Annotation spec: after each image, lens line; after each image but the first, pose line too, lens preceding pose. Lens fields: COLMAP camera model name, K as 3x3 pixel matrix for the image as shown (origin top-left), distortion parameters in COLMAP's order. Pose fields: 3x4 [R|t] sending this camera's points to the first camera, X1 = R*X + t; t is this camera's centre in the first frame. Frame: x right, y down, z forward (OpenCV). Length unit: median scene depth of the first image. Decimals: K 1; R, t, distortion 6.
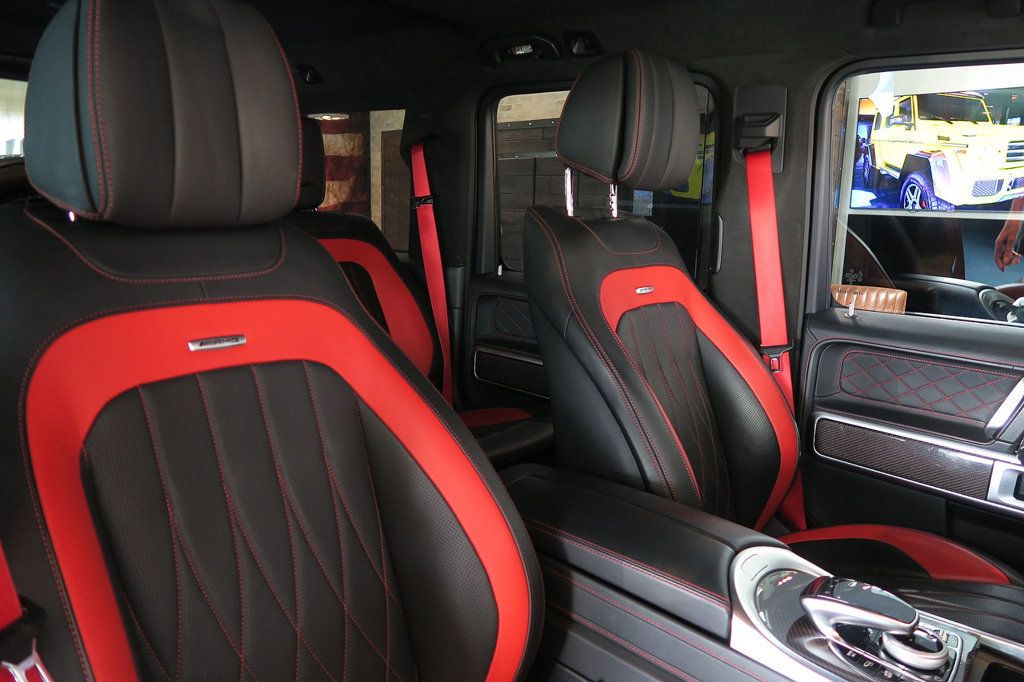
lens RADIAL K [[748.7, 0, 512.0], [0, 748.7, 341.0], [0, 0, 1]] dist [-0.010147, -0.000019]
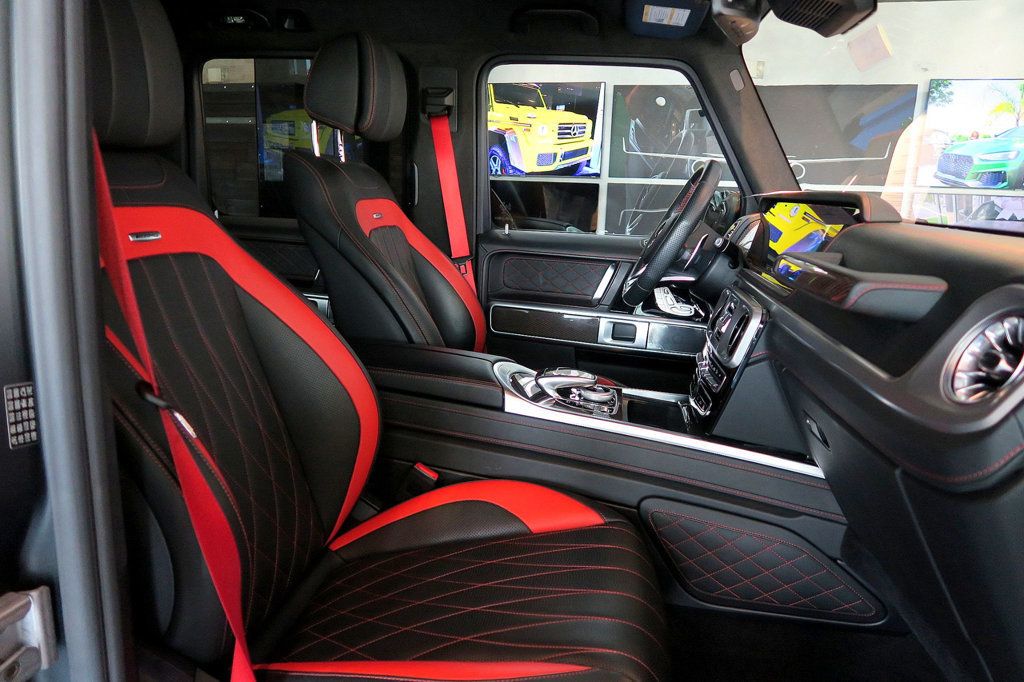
lens RADIAL K [[748.7, 0, 512.0], [0, 748.7, 341.0], [0, 0, 1]] dist [-0.010147, -0.000019]
pose [[0.852656, -0.107199, 0.511357, -0.304129], [0.093581, 0.994232, 0.052387, 0.099144], [-0.514023, 0.003186, 0.857770, -0.246974]]
